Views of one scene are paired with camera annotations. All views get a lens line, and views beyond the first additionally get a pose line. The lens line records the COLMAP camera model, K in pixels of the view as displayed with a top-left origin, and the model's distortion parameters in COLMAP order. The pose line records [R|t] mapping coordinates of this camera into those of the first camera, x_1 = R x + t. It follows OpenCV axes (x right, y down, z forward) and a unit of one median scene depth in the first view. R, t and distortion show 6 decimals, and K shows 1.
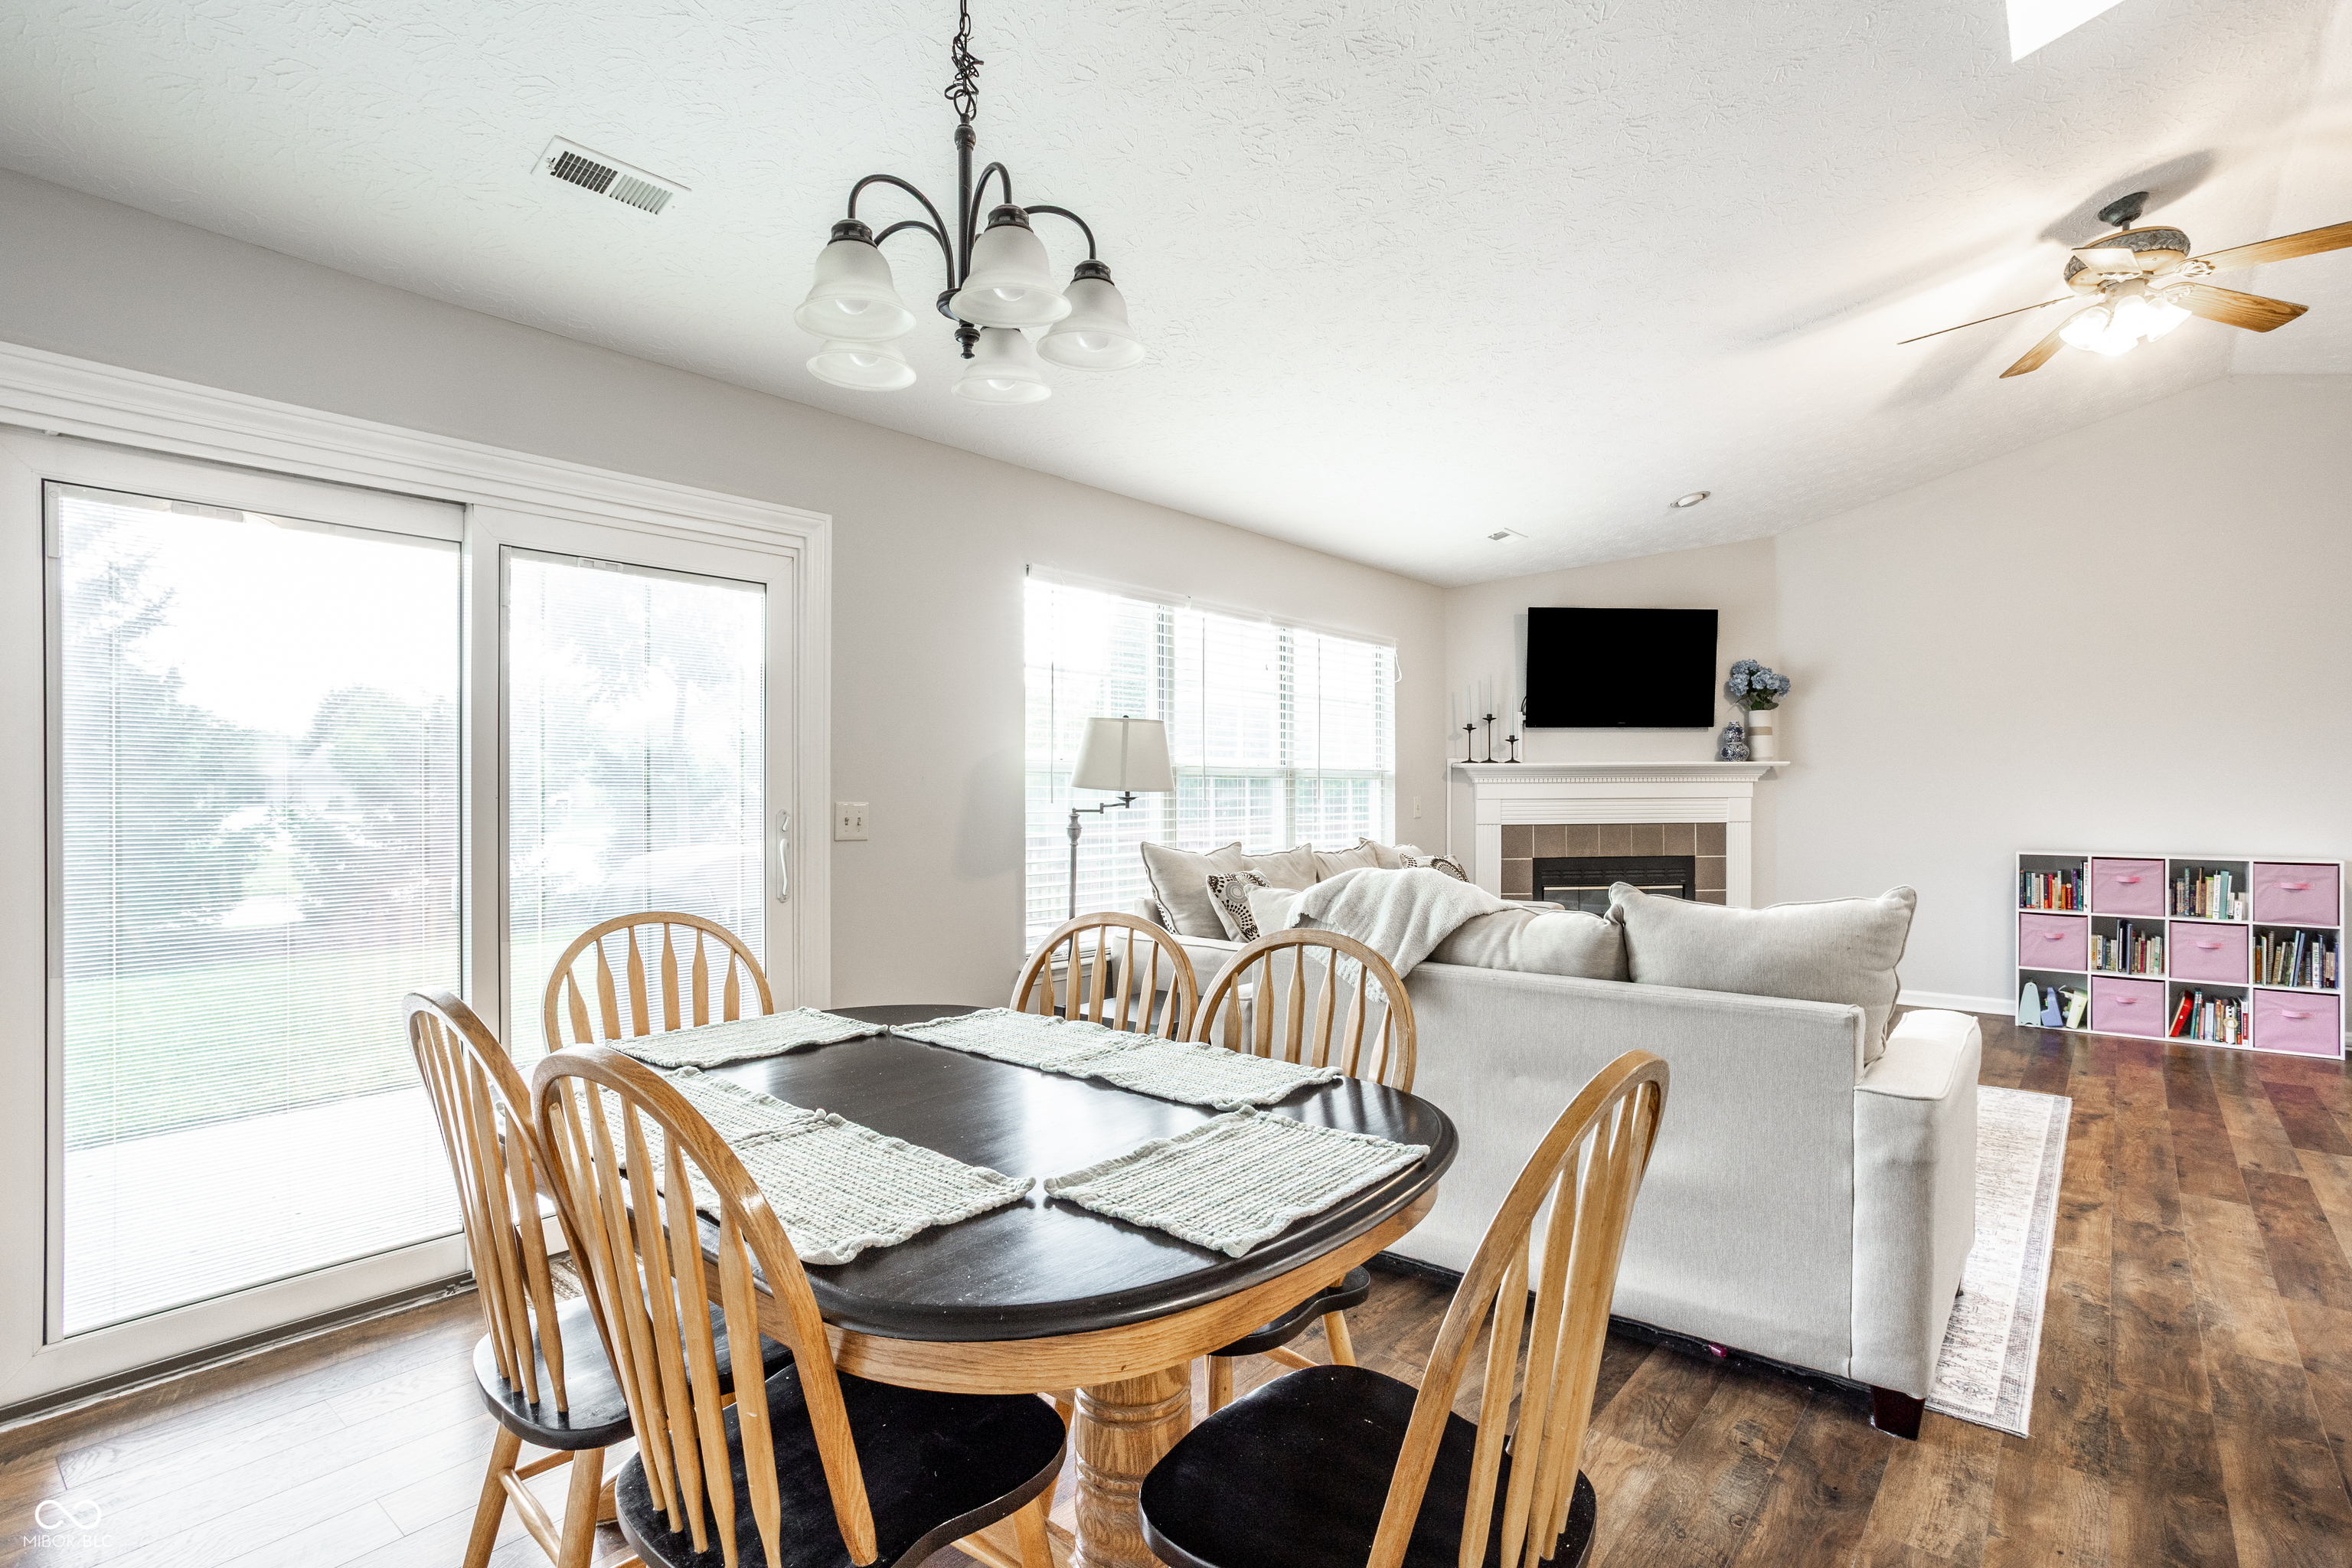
lens RADIAL K [[1162.4, 0, 1199.4], [0, 1162.4, 798.7], [0, 0, 1]] dist [-0.044126, 0.027749]
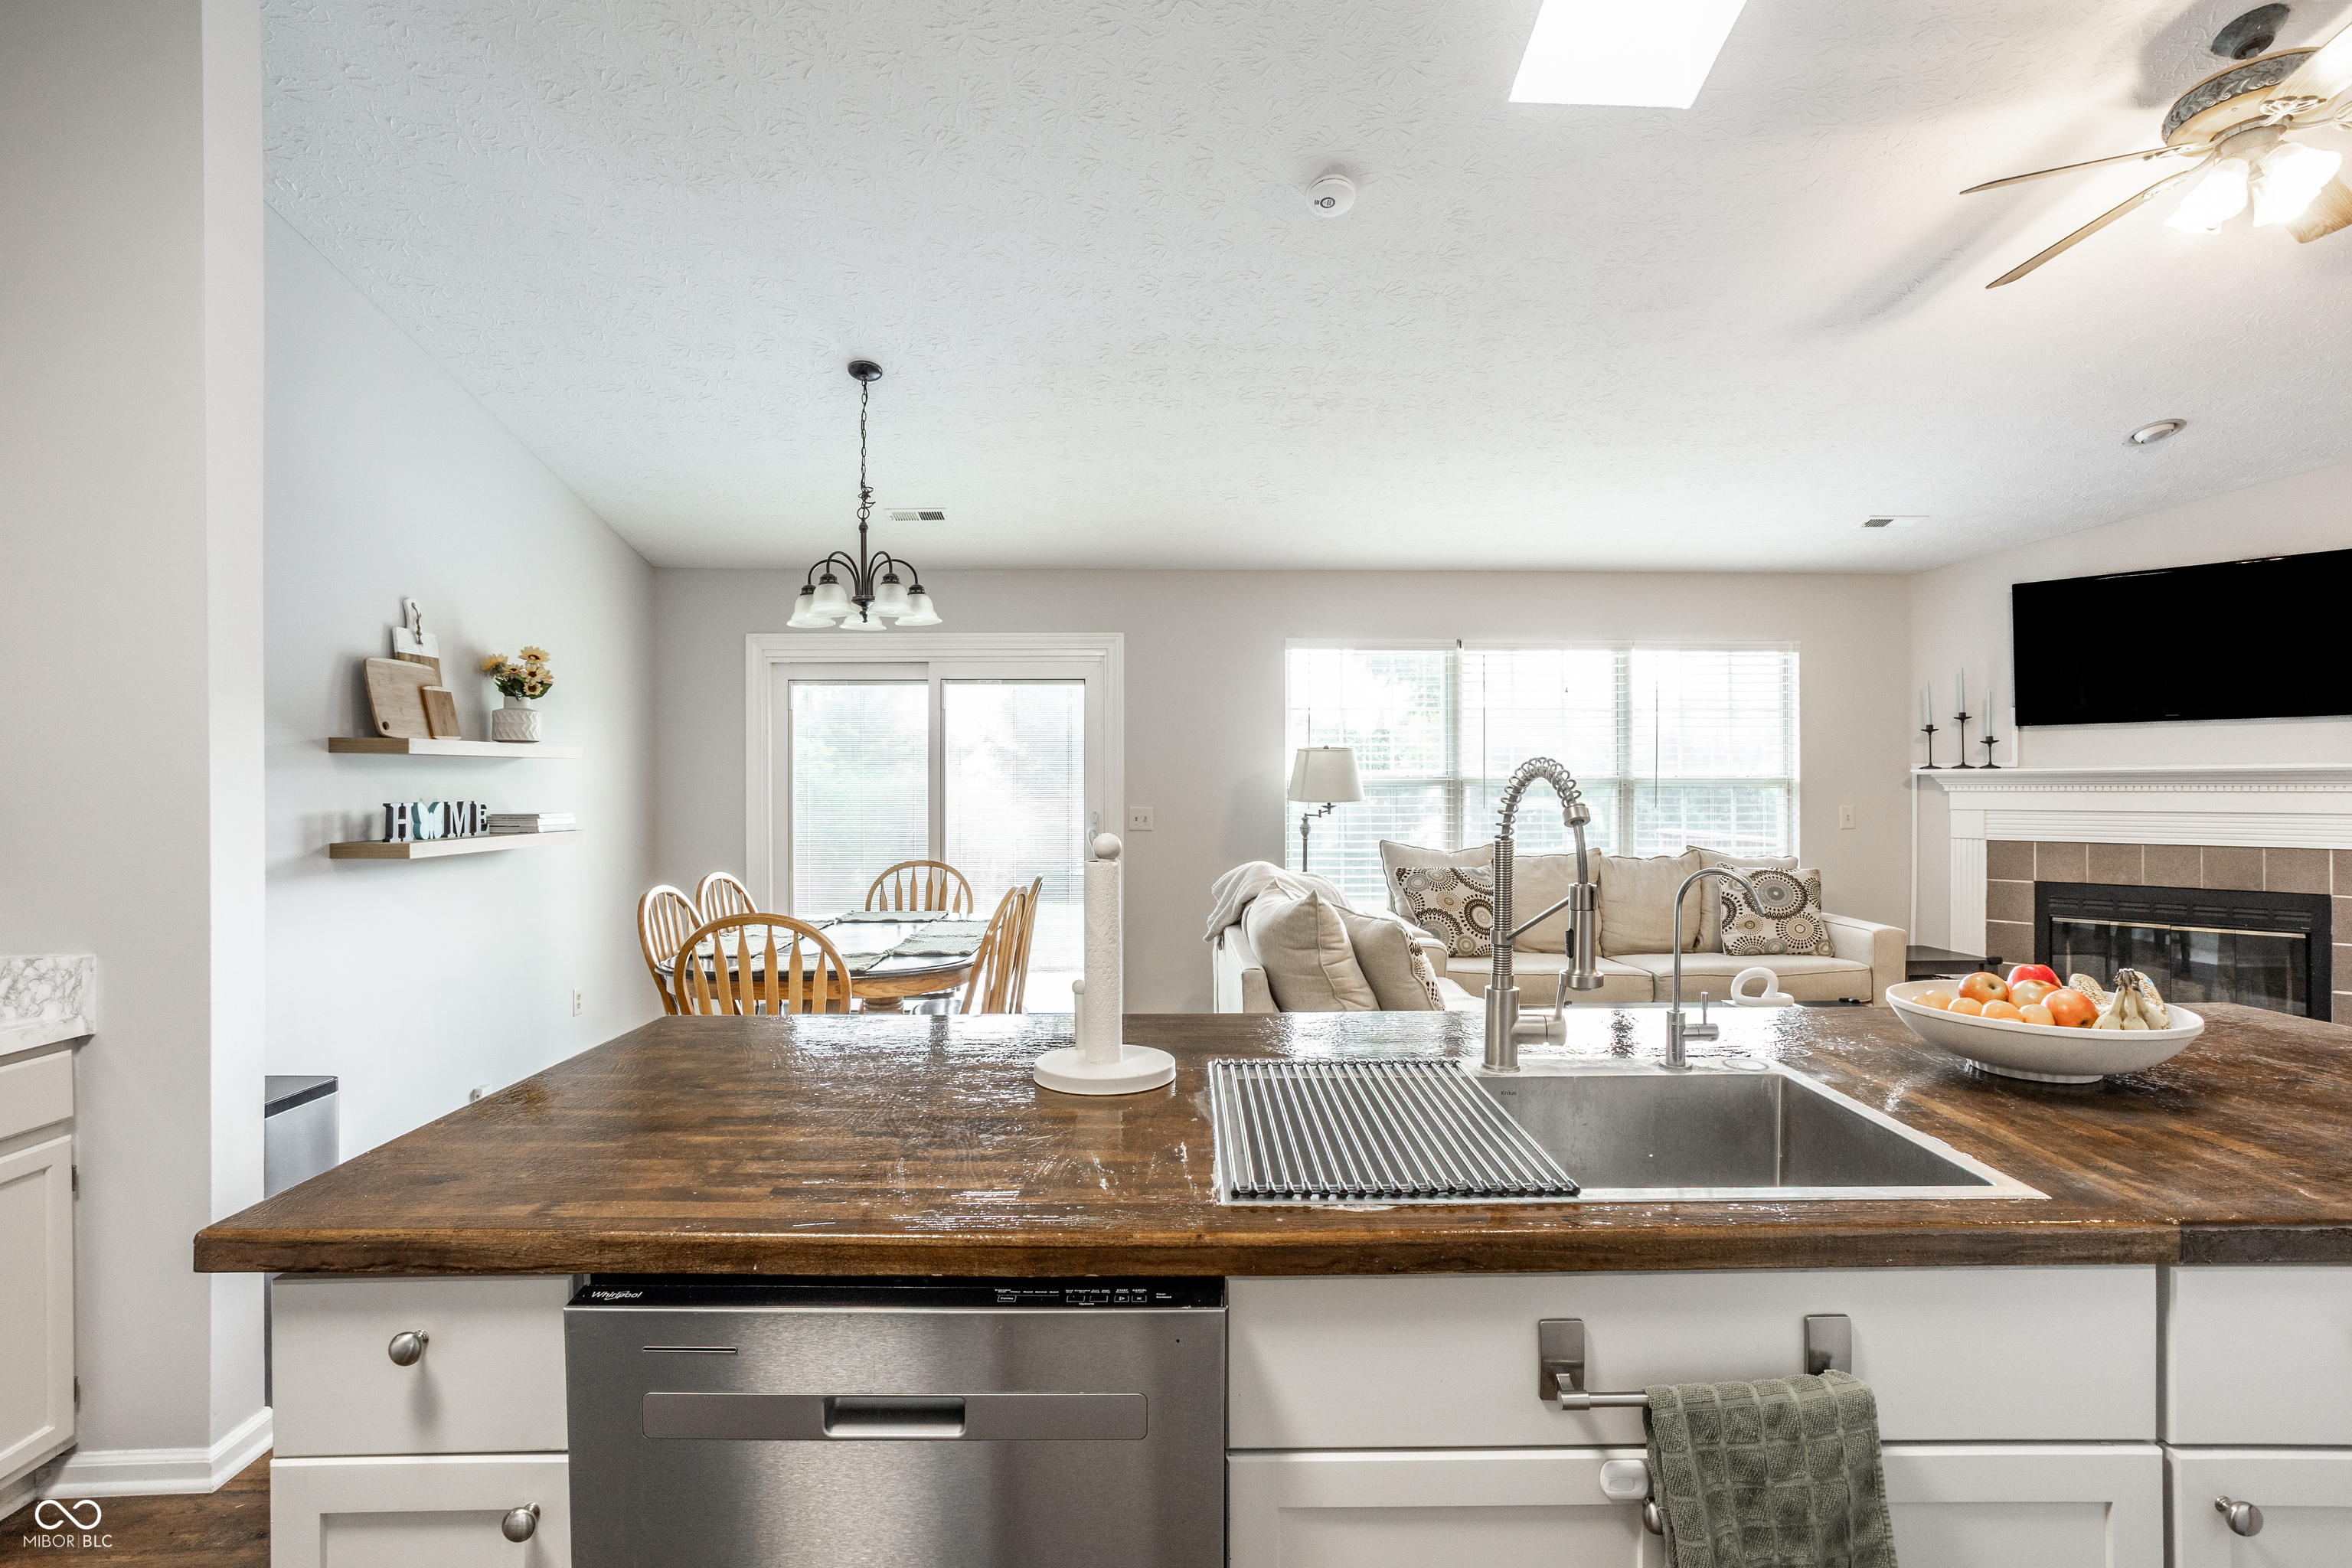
lens RADIAL K [[1162.4, 0, 1180.5], [0, 1162.4, 779.7], [0, 0, 1]] dist [-0.044126, 0.027749]
pose [[0.644894, 0.001631, -0.764270, 0.616629], [-0.005187, 0.999984, -0.002243, -0.020093], [0.764254, 0.005411, 0.644892, -0.003403]]
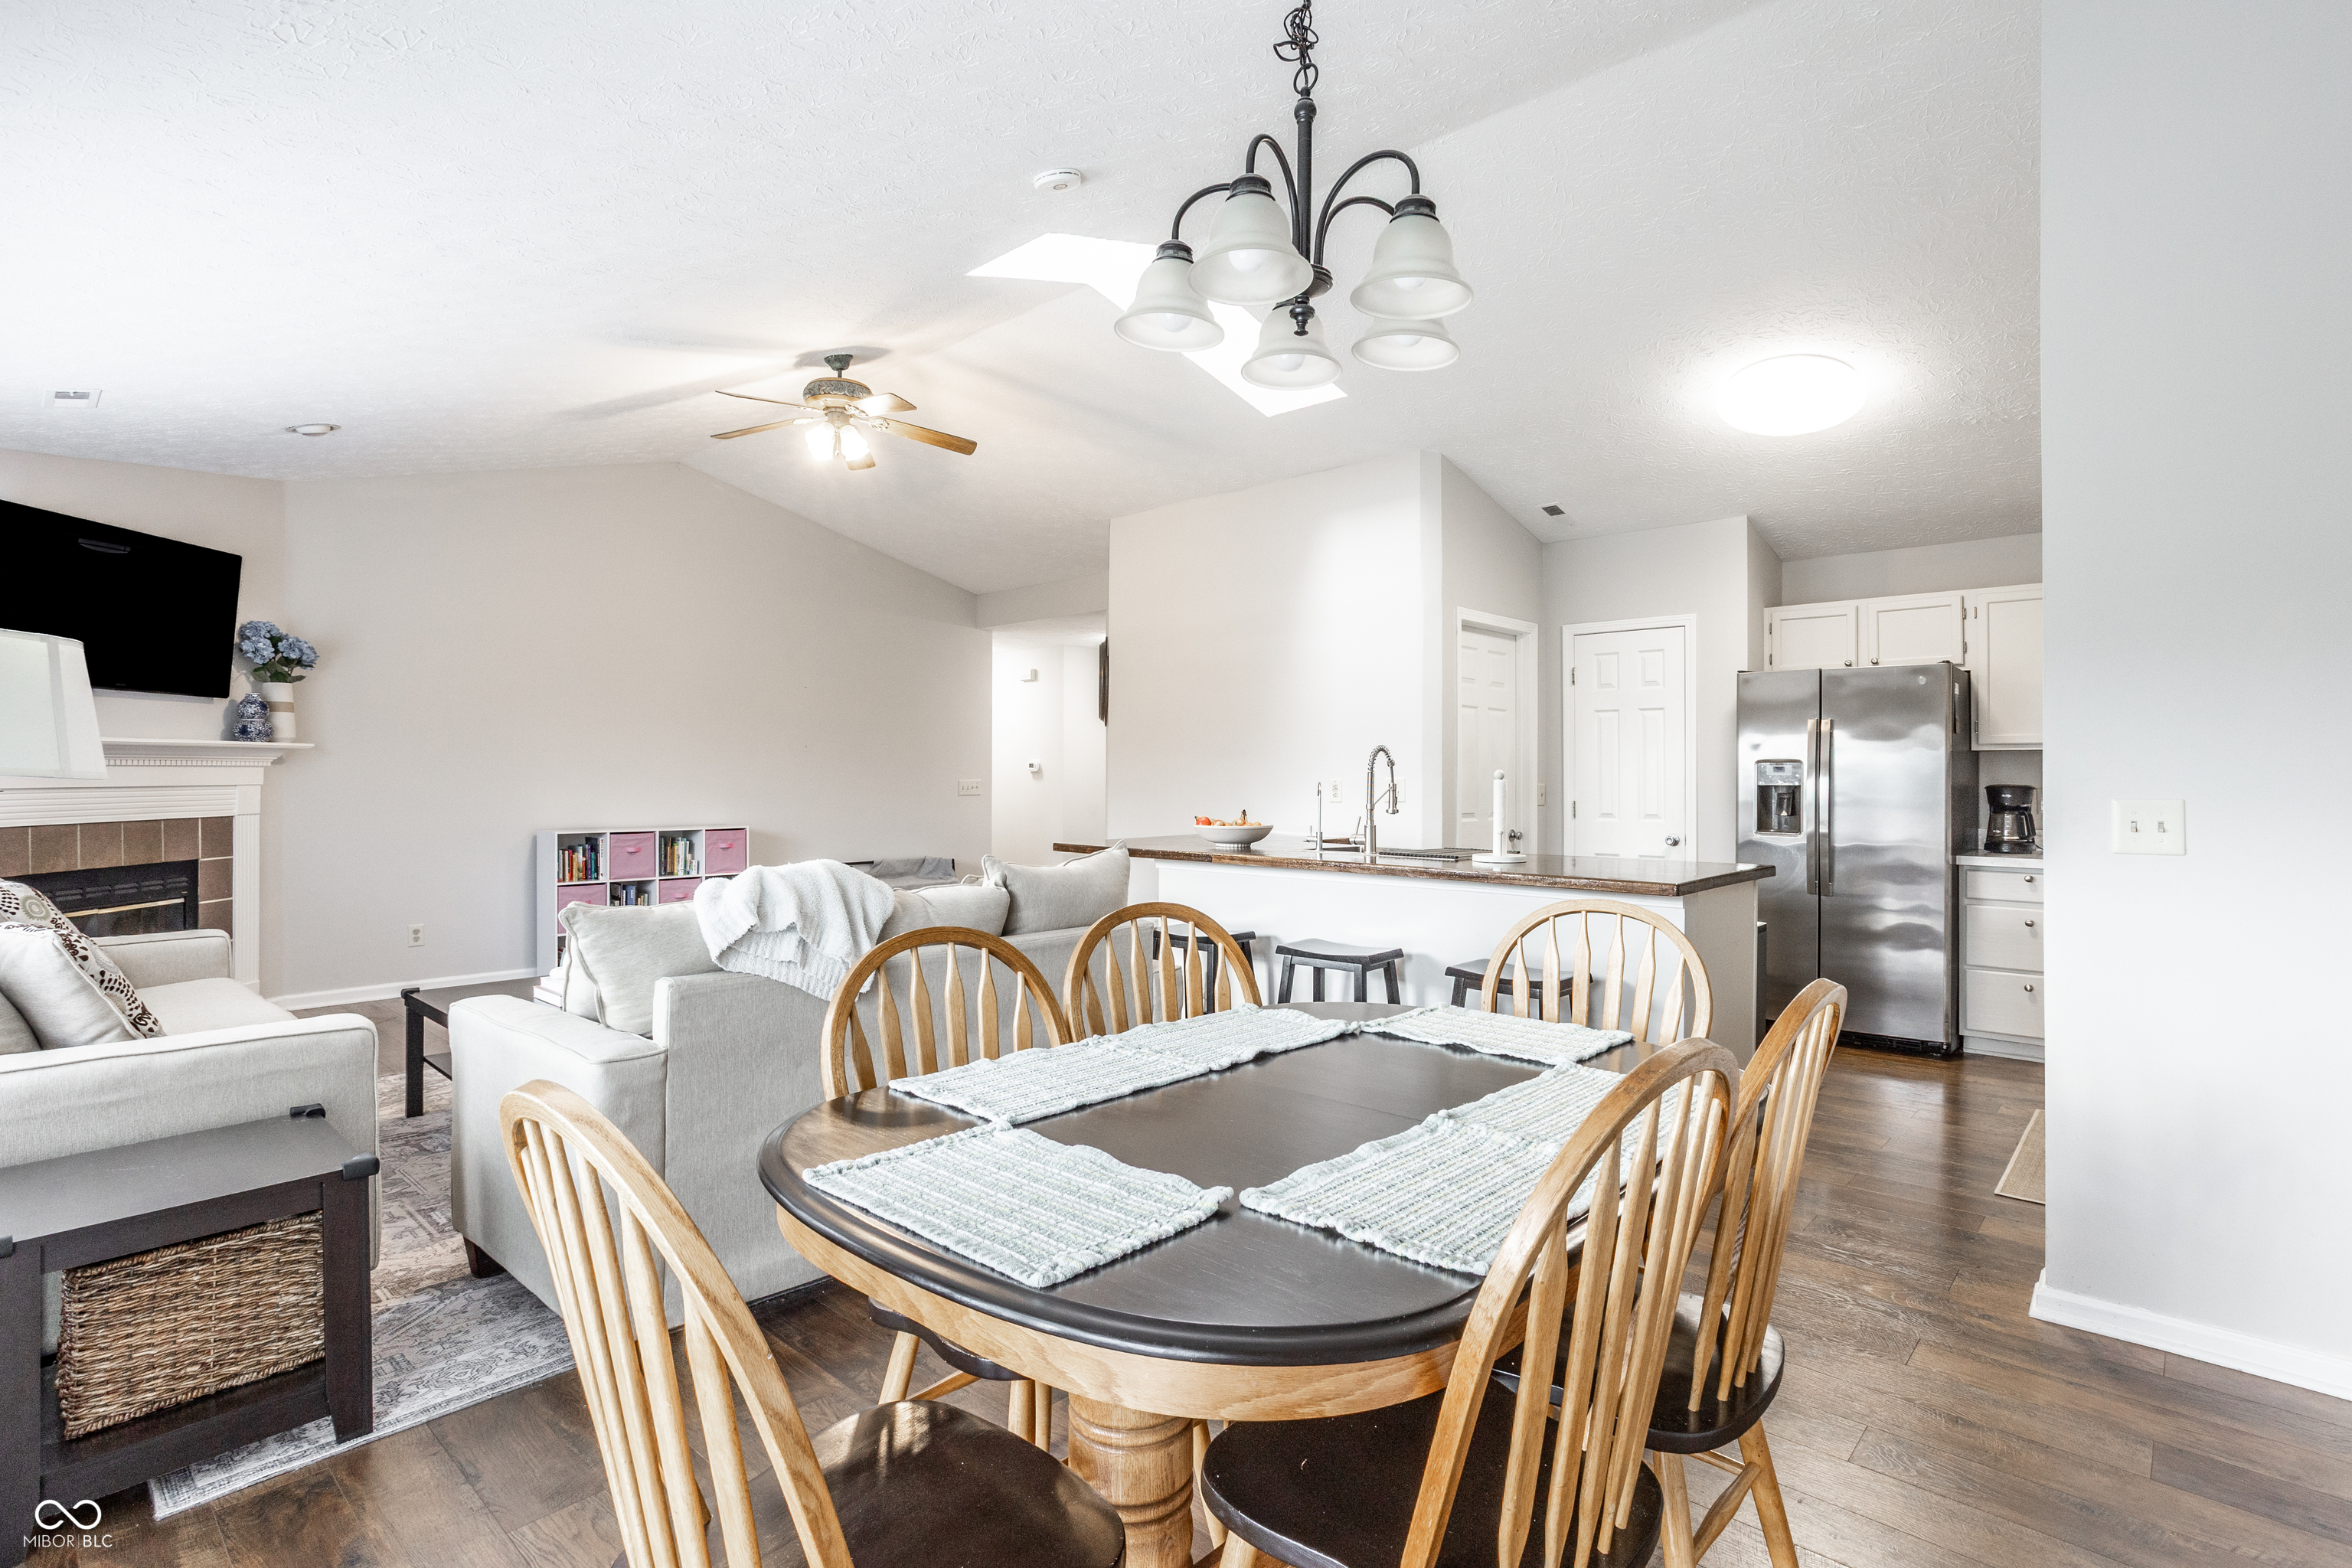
lens RADIAL K [[1162.4, 0, 1176.7], [0, 1162.4, 773.4], [0, 0, 1]] dist [-0.044126, 0.027749]
pose [[0.074320, 0.002371, 0.997232, -0.372034], [0.005159, 0.999983, -0.002762, -0.004722], [-0.997221, 0.005350, 0.074306, 0.321074]]
